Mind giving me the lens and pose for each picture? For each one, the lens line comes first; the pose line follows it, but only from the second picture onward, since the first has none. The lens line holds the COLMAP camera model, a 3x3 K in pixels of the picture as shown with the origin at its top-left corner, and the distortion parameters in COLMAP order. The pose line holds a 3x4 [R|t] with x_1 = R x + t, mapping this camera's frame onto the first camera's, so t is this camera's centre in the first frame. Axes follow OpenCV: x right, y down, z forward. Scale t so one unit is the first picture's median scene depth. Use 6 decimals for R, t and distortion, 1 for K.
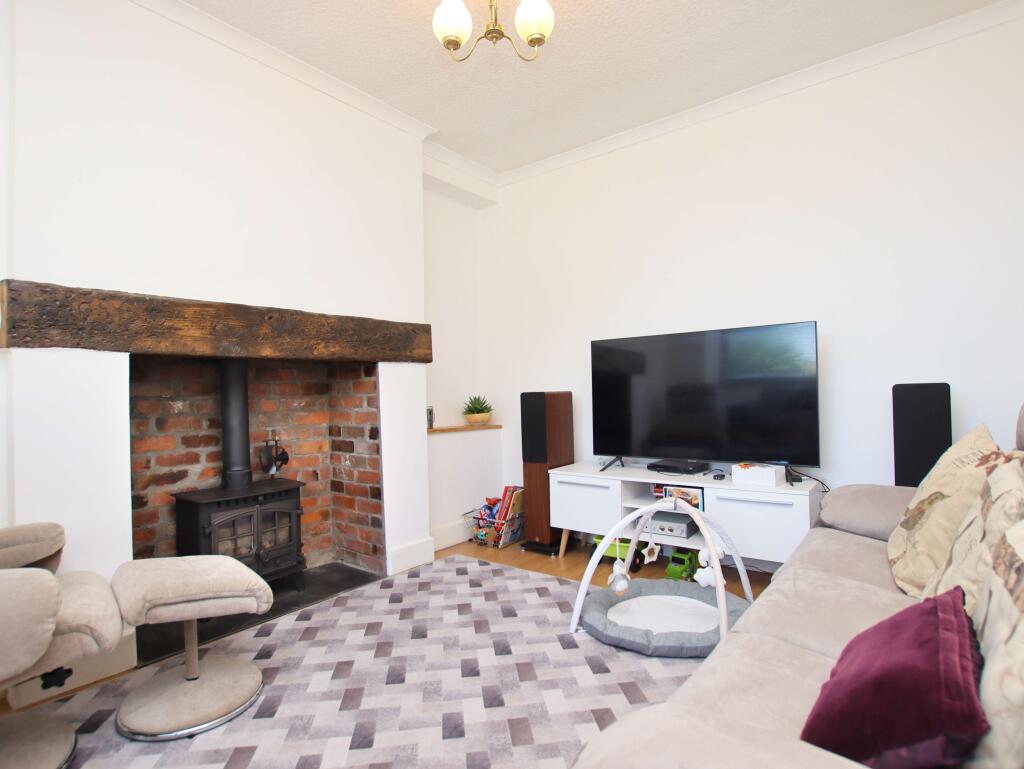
lens RADIAL K [[539.4, 0, 512.0], [0, 539.4, 384.5], [0, 0, 1]] dist [-0.000809, -0.000793]
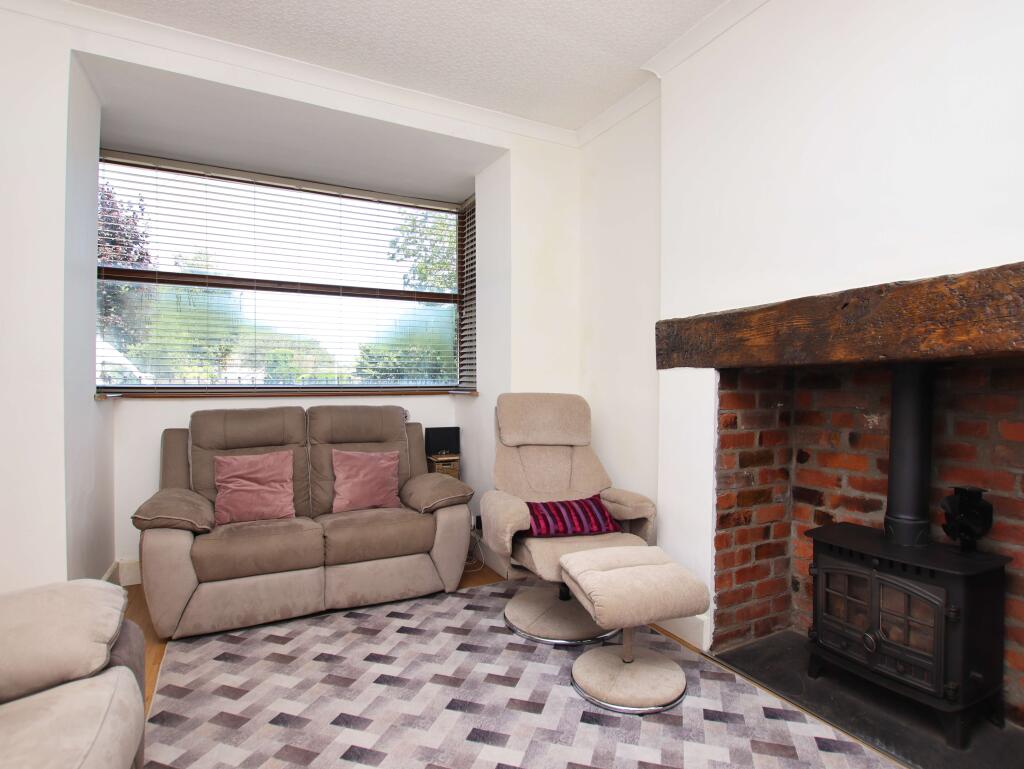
lens RADIAL K [[539.4, 0, 512.0], [0, 539.4, 384.5], [0, 0, 1]] dist [-0.000809, -0.000793]
pose [[-0.408882, 0.014474, -0.912472, 0.376806], [0.020601, 0.999766, 0.006628, -0.033774], [0.912354, -0.016088, -0.409085, 0.884434]]
